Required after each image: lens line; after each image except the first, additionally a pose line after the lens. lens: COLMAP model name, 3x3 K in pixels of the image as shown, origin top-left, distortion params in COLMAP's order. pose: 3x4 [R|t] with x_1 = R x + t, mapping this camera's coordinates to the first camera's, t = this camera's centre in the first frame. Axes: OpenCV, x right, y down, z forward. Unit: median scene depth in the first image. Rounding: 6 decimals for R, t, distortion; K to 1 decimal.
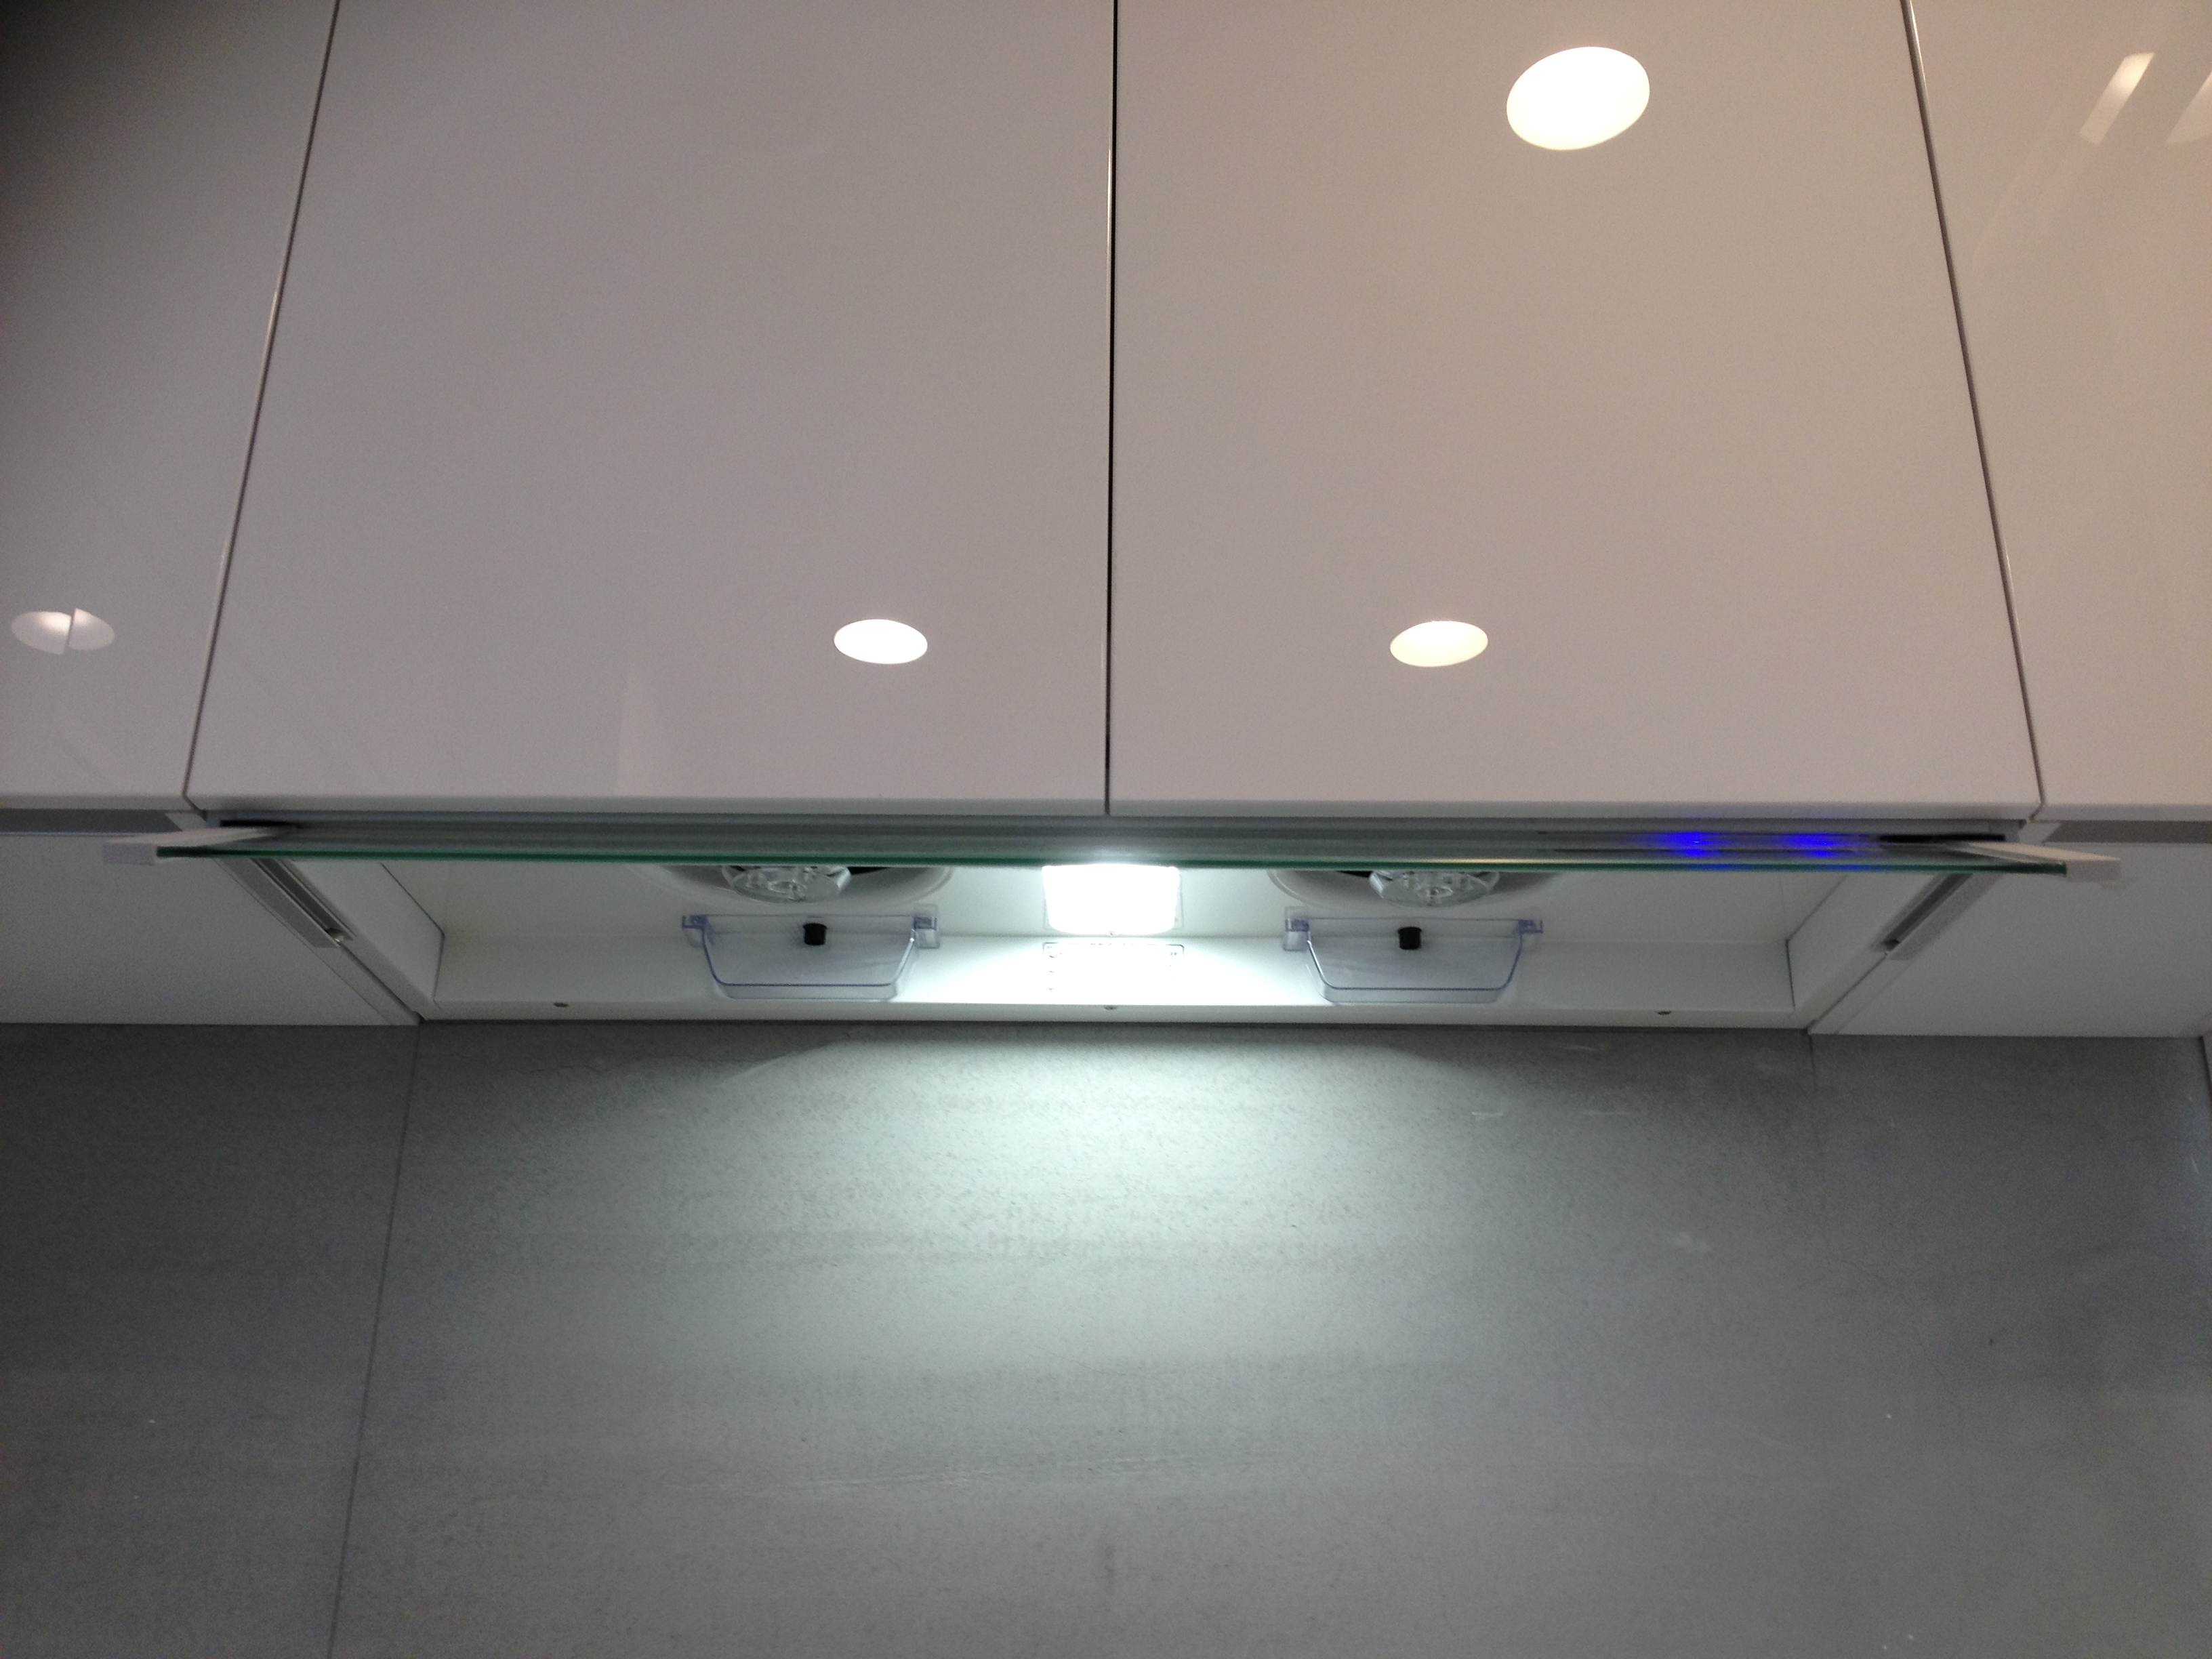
lens RADIAL K [[2100.8, 0, 1109.1], [0, 2100.8, 844.0], [0, 0, 1]] dist [0.079679, -0.213224]
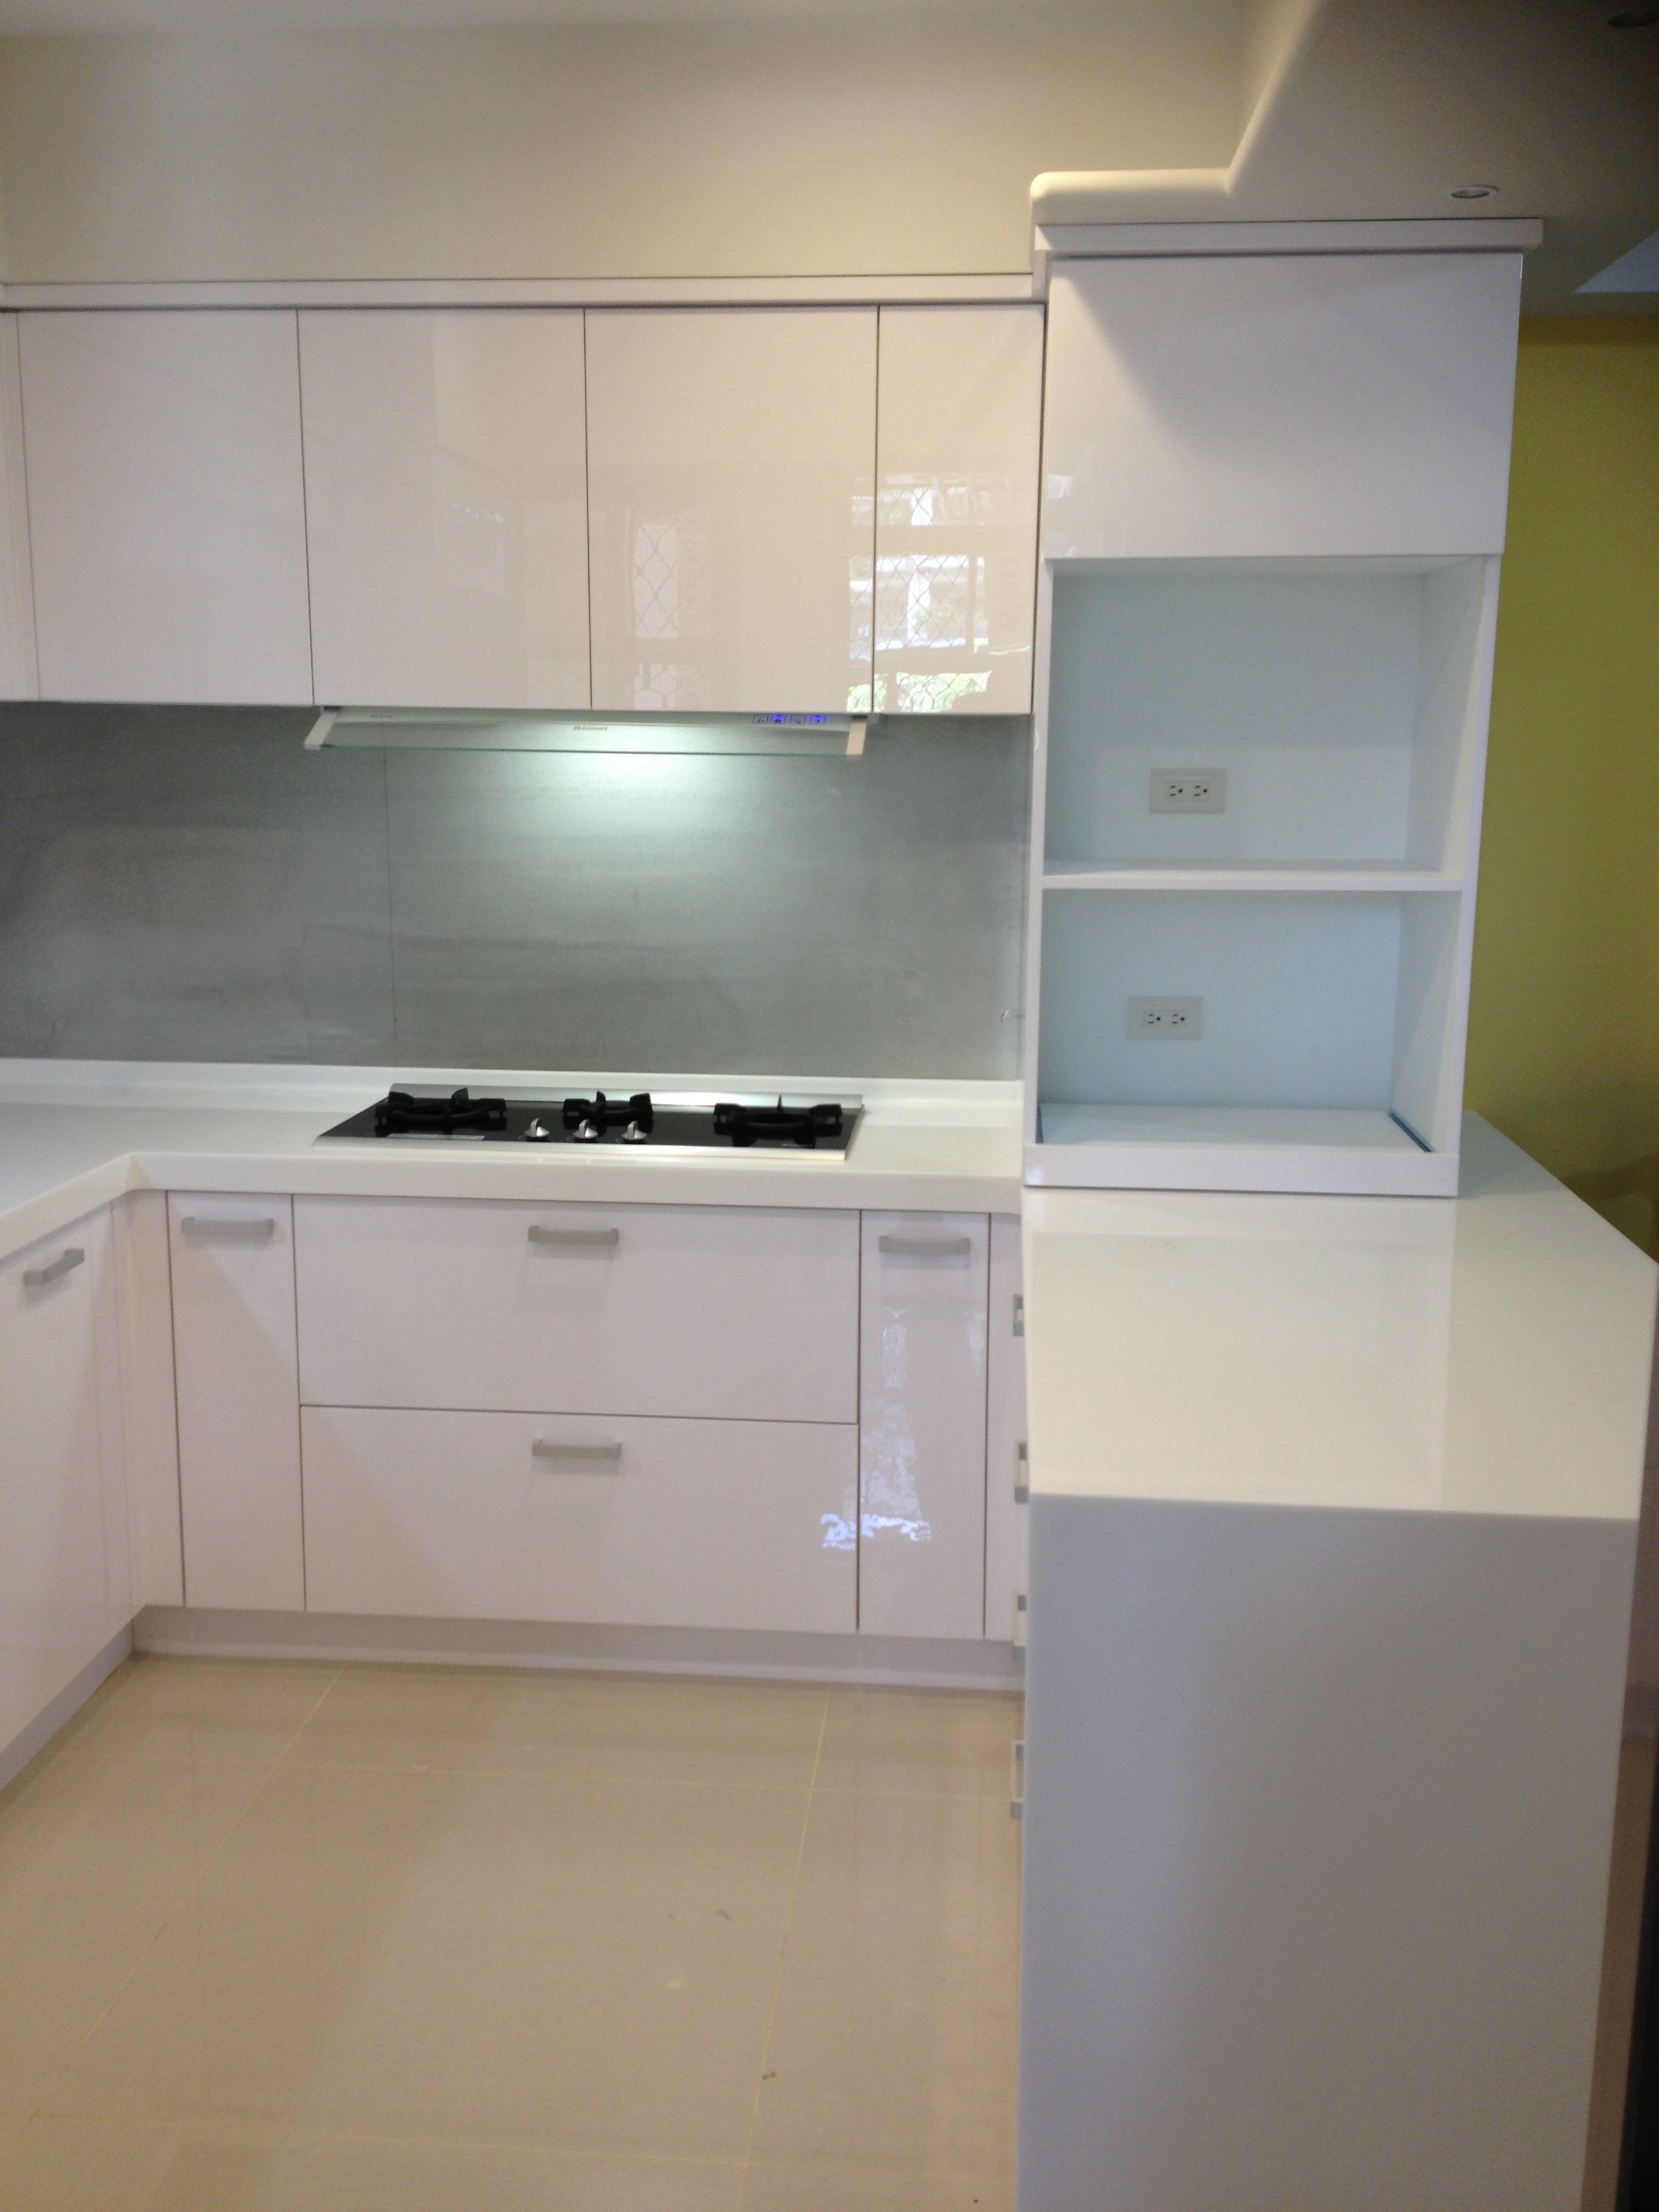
lens RADIAL K [[2083.4, 0, 829.5], [0, 2083.4, 1106.0], [0, 0, 1]] dist [0.071935, -0.199979]
pose [[0.996870, 0.011328, -0.078236, 0.506225], [0.033081, 0.839079, 0.543003, -1.013007], [0.071797, -0.543892, 0.836078, -1.631568]]
